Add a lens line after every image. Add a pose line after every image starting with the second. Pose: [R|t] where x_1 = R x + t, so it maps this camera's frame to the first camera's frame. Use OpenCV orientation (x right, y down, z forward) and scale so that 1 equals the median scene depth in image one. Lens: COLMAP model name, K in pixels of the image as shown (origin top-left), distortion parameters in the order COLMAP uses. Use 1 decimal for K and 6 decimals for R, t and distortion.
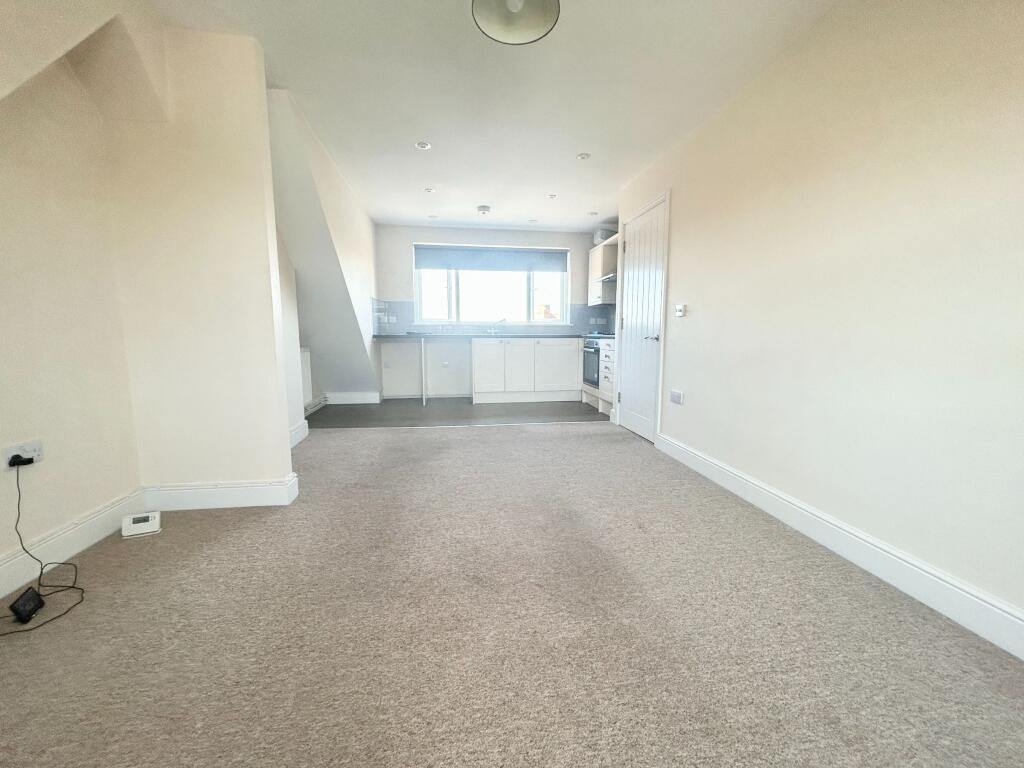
lens RADIAL K [[412.7, 0, 512.0], [0, 412.7, 384.0], [0, 0, 1]] dist [-0.001874, 0.000058]
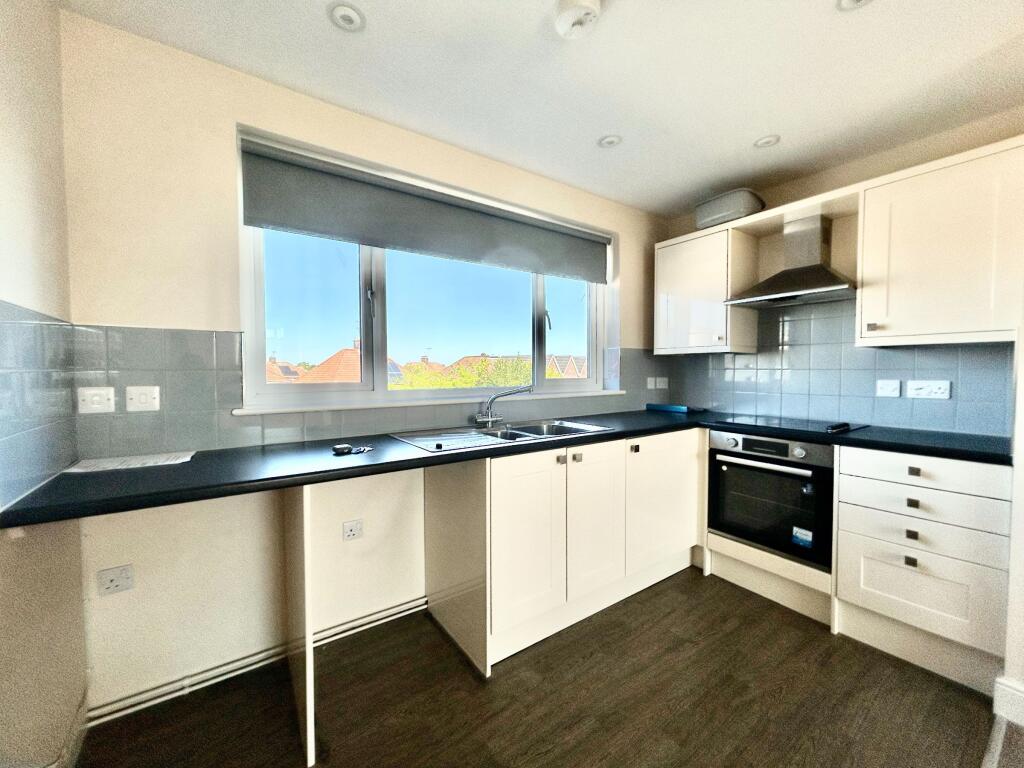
lens RADIAL K [[412.7, 0, 512.0], [0, 412.7, 384.0], [0, 0, 1]] dist [-0.001874, 0.000058]
pose [[0.904386, -0.016384, 0.426401, -0.194183], [0.054546, 0.995504, -0.077441, -0.133428], [-0.423215, 0.093295, 0.901213, 0.678823]]
